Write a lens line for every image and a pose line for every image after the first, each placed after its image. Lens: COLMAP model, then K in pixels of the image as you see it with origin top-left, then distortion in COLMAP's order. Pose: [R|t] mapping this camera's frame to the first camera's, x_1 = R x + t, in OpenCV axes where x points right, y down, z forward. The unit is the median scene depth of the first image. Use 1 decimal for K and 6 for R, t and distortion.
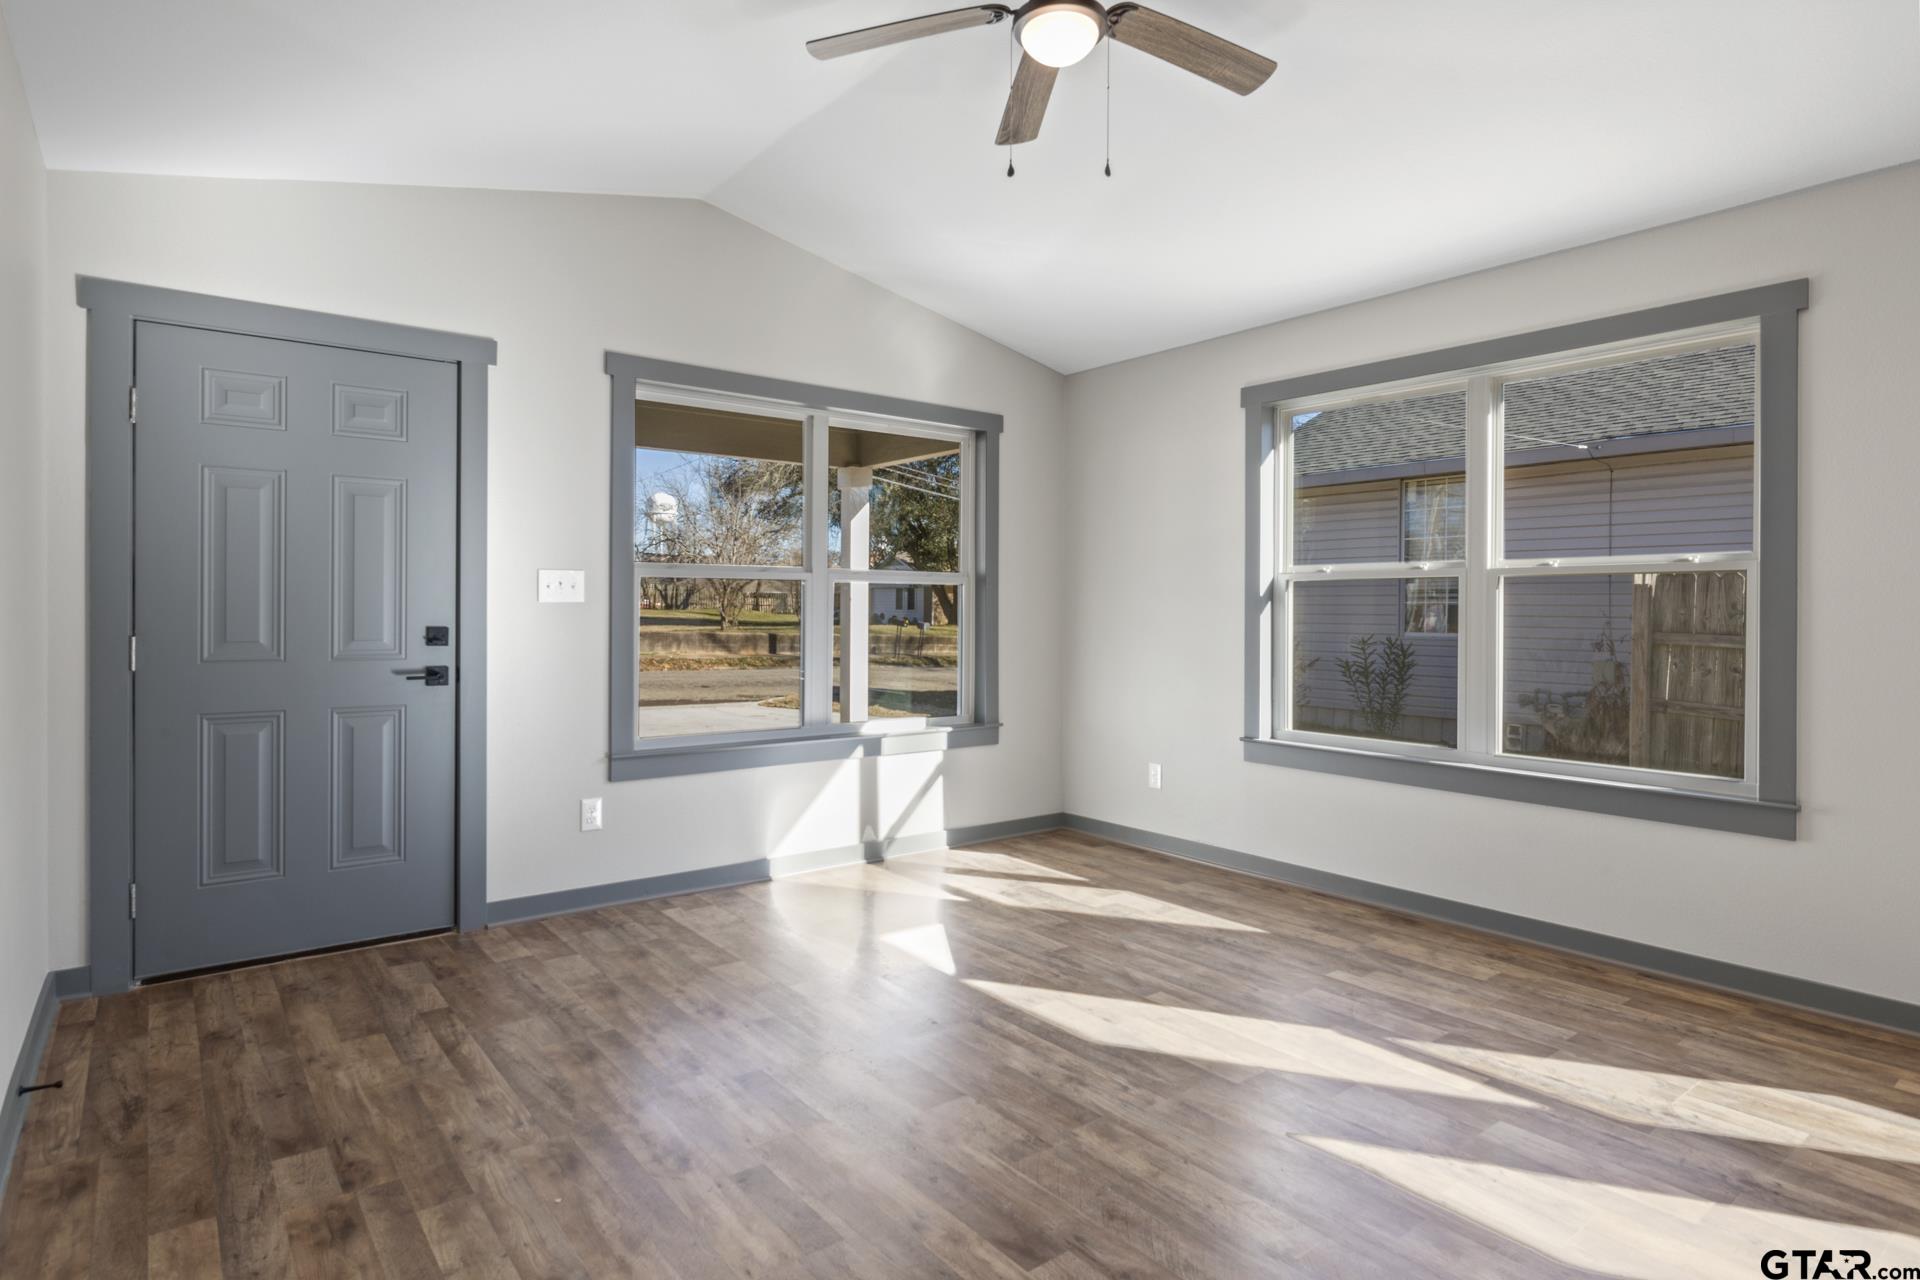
lens RADIAL K [[1027.0, 0, 964.8], [0, 1027.0, 619.7], [0, 0, 1]] dist [-0.012353, 0.000572]
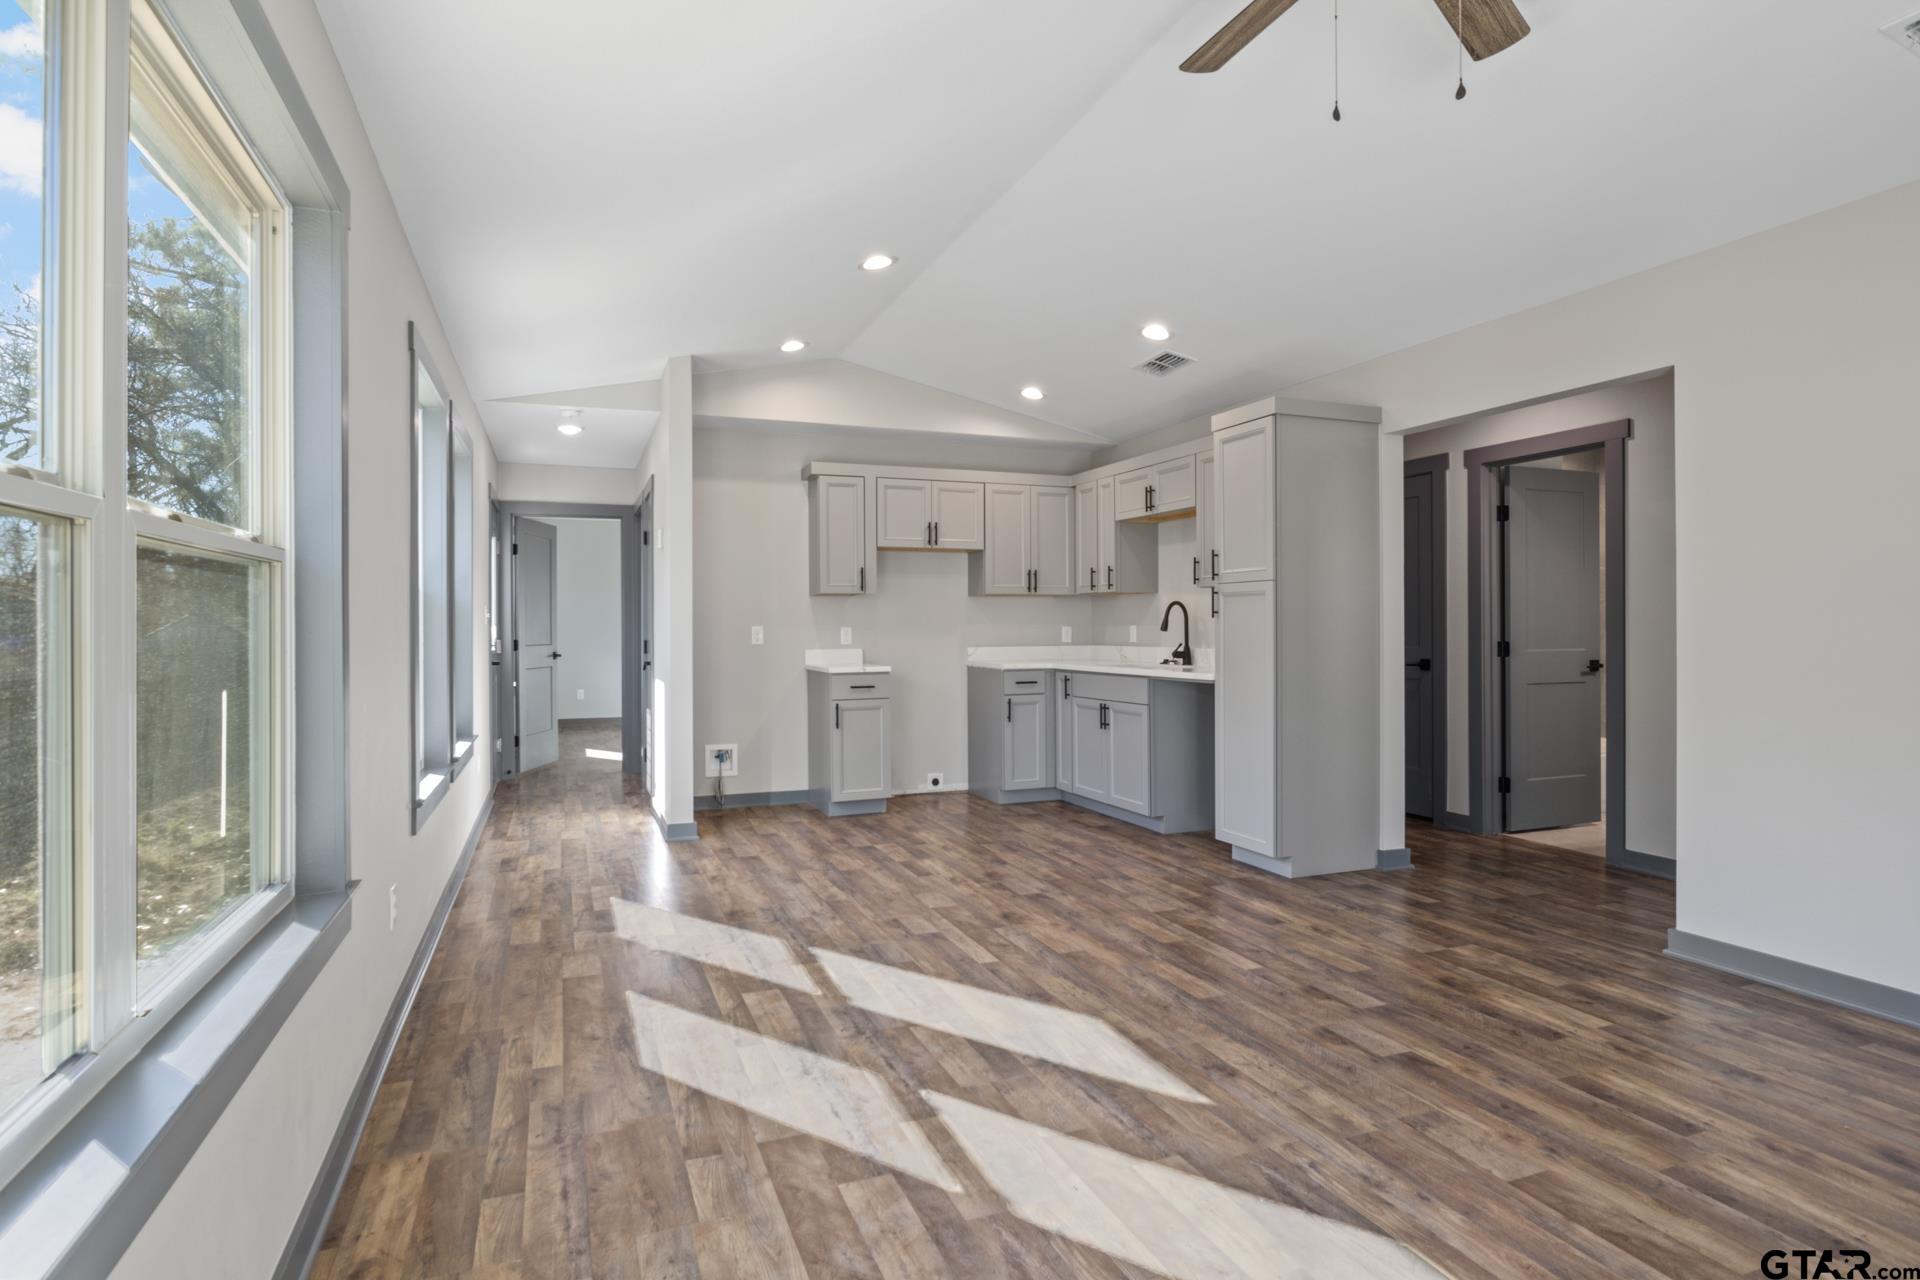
lens RADIAL K [[1027.0, 0, 964.8], [0, 1027.0, 619.7], [0, 0, 1]] dist [-0.012353, 0.000572]
pose [[-0.957866, -0.000914, 0.287215, 0.133495], [0.001567, 0.999963, 0.008407, -0.014789], [-0.287212, 0.008503, -0.957829, 1.344936]]
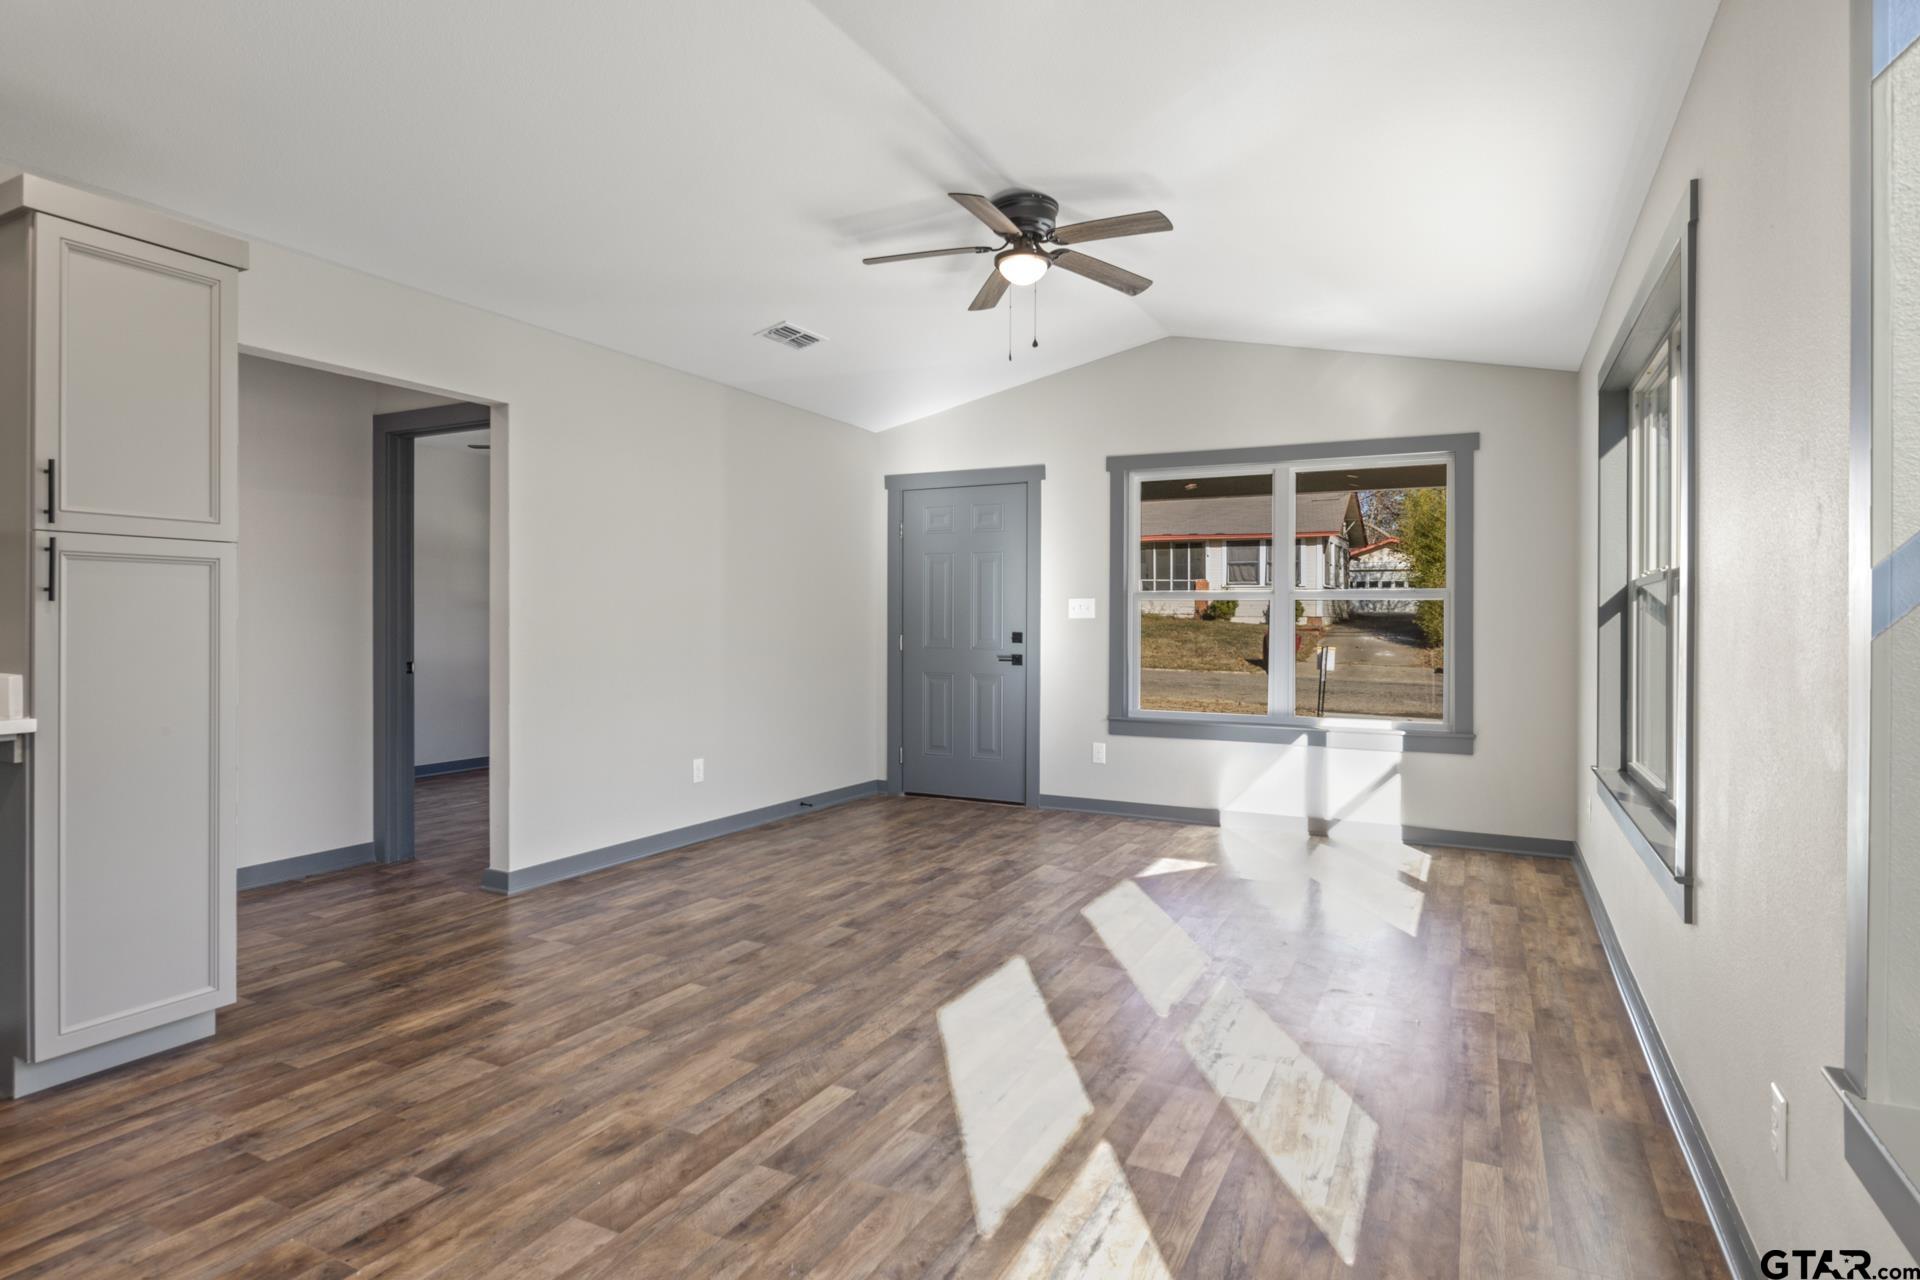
lens RADIAL K [[1027.0, 0, 964.8], [0, 1027.0, 619.7], [0, 0, 1]] dist [-0.012353, 0.000572]
pose [[0.425310, -0.005283, -0.905032, 1.074014], [-0.012867, 0.999847, -0.011883, 0.007718], [0.904956, 0.016699, 0.425176, 0.159973]]
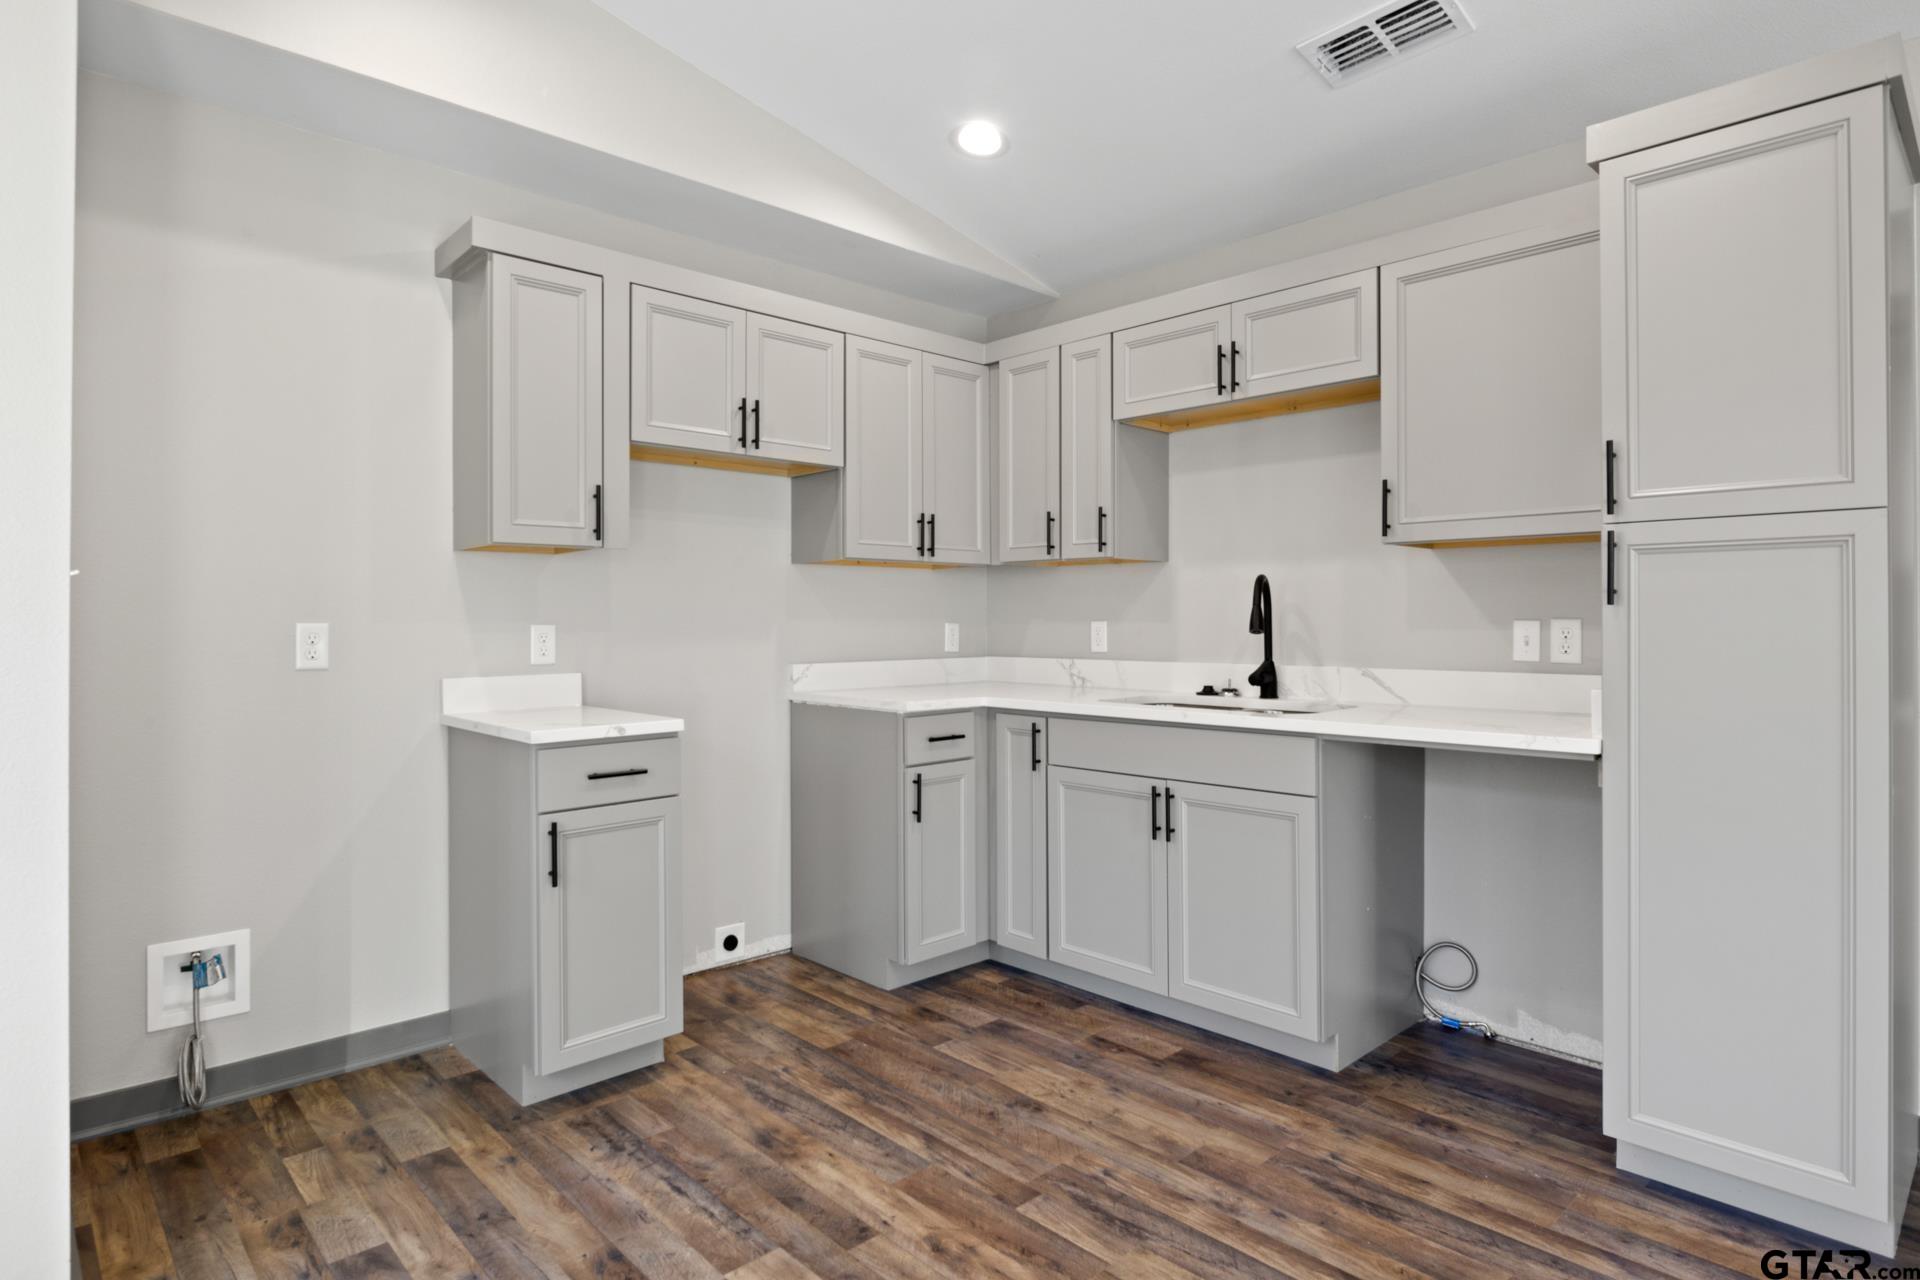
lens RADIAL K [[1034.0, 0, 965.1], [0, 1034.0, 607.2], [0, 0, 1]] dist [-0.013601, 0.001338]
pose [[-0.995875, -0.005160, -0.090588, 0.627712], [-0.005278, 0.999985, 0.001067, -0.002325], [0.090581, 0.001541, -0.995888, 0.448854]]
